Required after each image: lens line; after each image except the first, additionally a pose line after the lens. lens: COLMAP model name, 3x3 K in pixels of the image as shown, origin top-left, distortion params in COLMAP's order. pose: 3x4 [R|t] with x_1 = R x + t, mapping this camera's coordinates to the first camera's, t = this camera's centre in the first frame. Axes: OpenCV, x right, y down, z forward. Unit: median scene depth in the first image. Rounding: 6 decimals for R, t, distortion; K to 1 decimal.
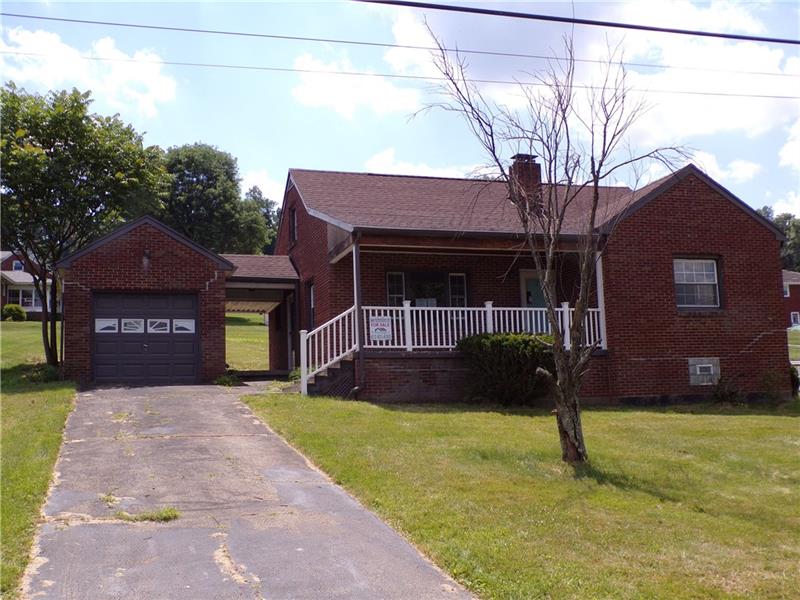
lens RADIAL K [[1035.0, 0, 400.0], [0, 1035.0, 300.0], [0, 0, 1]] dist [-0.007018, -0.005611]
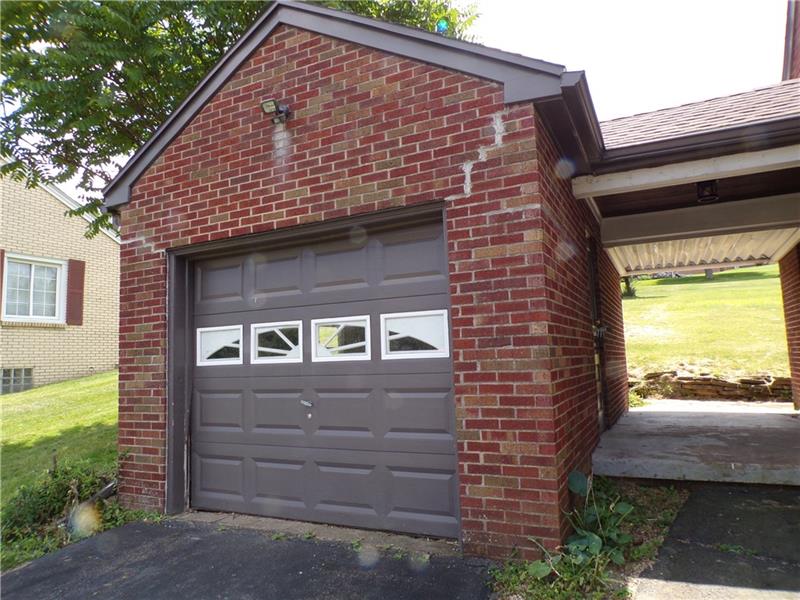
lens RADIAL K [[533.5, 0, 400.0], [0, 533.5, 300.0], [0, 0, 1]] dist [-0.002479, -0.000230]
pose [[0.727784, -0.073204, -0.681888, -0.110015], [0.106999, 0.994231, 0.007465, 0.014126], [0.677408, -0.078394, 0.731419, 0.893636]]
